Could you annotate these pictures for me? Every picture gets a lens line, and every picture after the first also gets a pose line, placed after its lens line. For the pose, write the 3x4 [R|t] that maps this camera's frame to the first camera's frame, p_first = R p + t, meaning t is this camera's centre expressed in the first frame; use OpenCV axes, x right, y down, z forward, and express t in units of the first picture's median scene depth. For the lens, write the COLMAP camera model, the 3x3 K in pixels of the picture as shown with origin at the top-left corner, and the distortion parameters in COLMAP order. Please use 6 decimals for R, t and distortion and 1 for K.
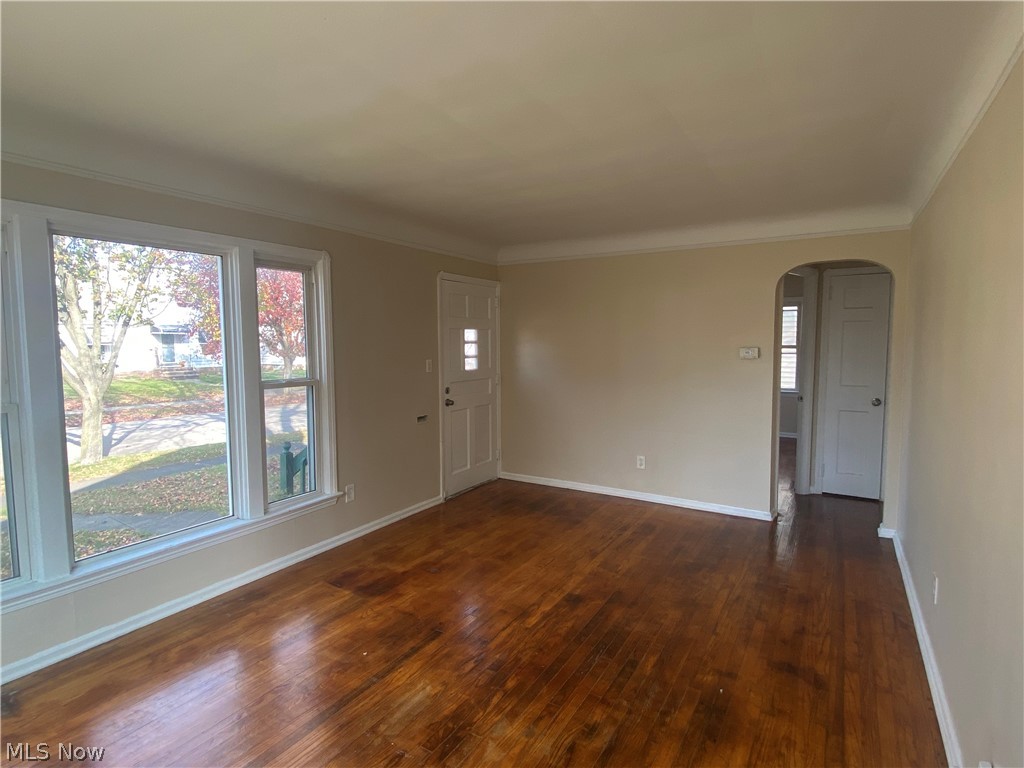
lens RADIAL K [[559.9, 0, 511.6], [0, 559.9, 384.5], [0, 0, 1]] dist [0.000662, -0.000409]
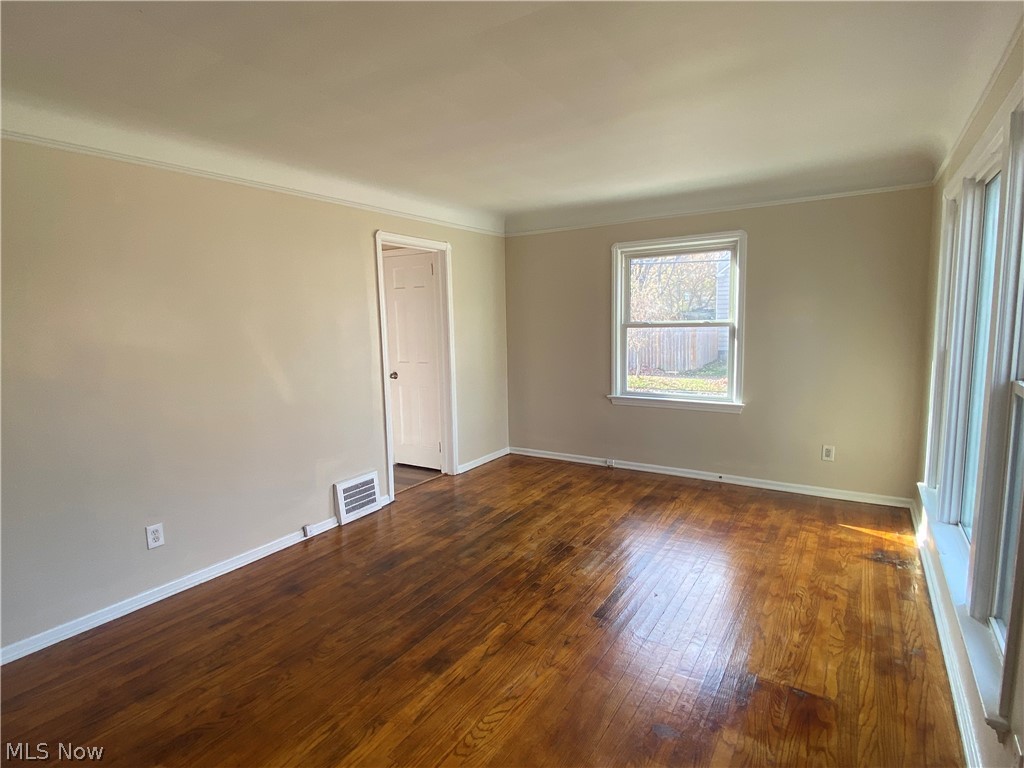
lens RADIAL K [[559.9, 0, 510.5], [0, 559.9, 381.7], [0, 0, 1]] dist [0.000662, -0.000409]
pose [[-0.999208, 0.027392, 0.028853, -0.019258], [0.032481, 0.980457, 0.194034, -0.138760], [-0.022974, 0.194818, -0.980570, 1.872592]]
